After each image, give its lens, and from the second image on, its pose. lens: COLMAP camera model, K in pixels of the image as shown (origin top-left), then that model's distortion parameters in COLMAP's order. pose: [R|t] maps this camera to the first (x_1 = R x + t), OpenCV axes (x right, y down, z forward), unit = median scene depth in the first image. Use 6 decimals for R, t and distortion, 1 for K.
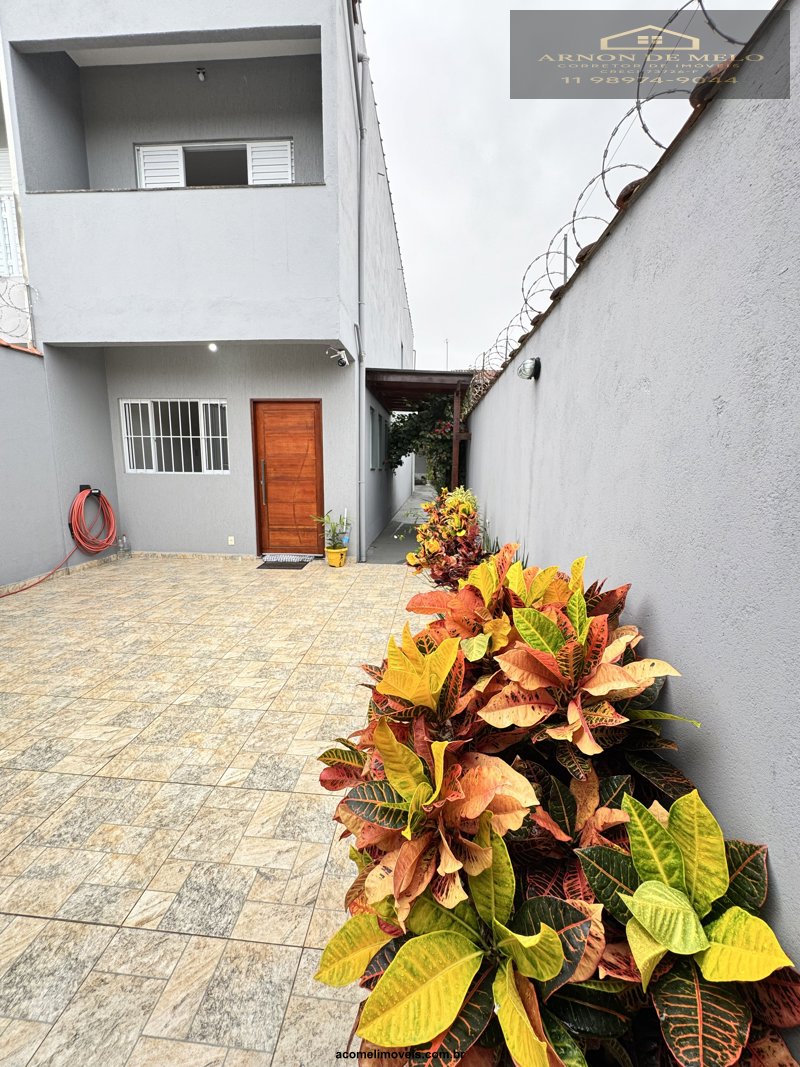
lens RADIAL K [[426.4, 0, 400.4], [0, 426.4, 531.4], [0, 0, 1]] dist [-0.004299, 0.000438]
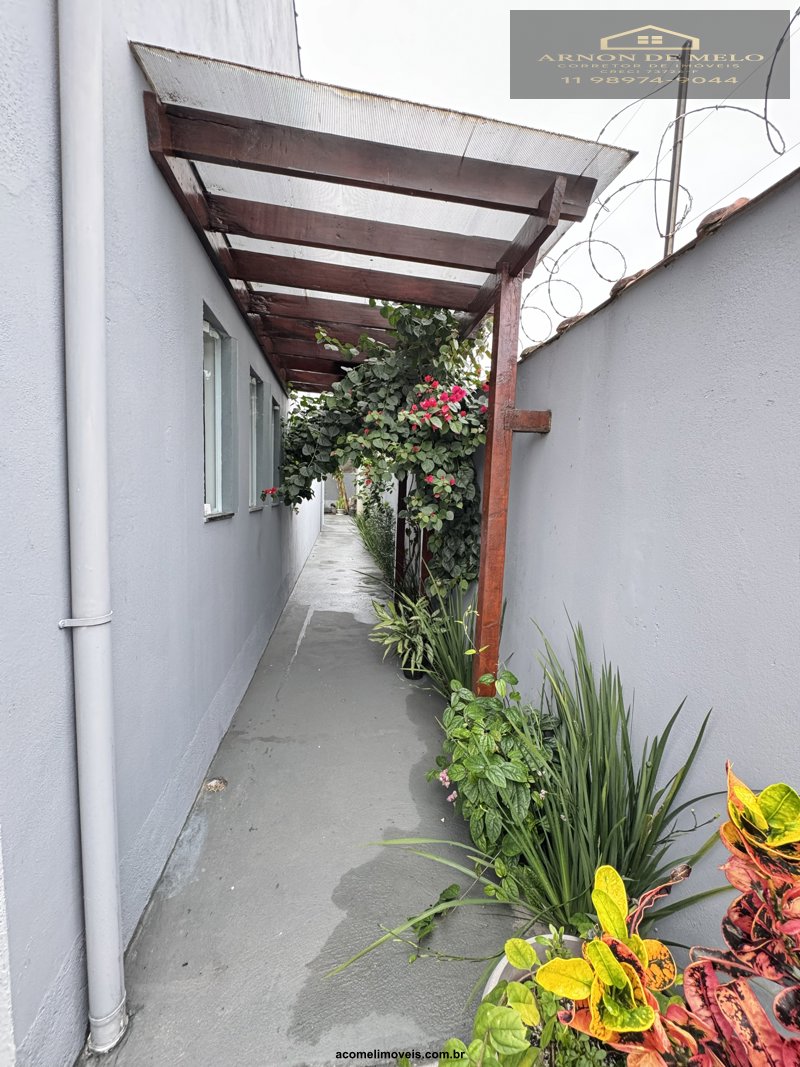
lens RADIAL K [[426.4, 0, 399.9], [0, 426.4, 530.6], [0, 0, 1]] dist [-0.004299, 0.000438]
pose [[0.976227, 0.003412, 0.216722, -0.002247], [0.008676, 0.998460, -0.054797, -0.105057], [-0.216575, 0.055375, 0.974694, 0.587639]]
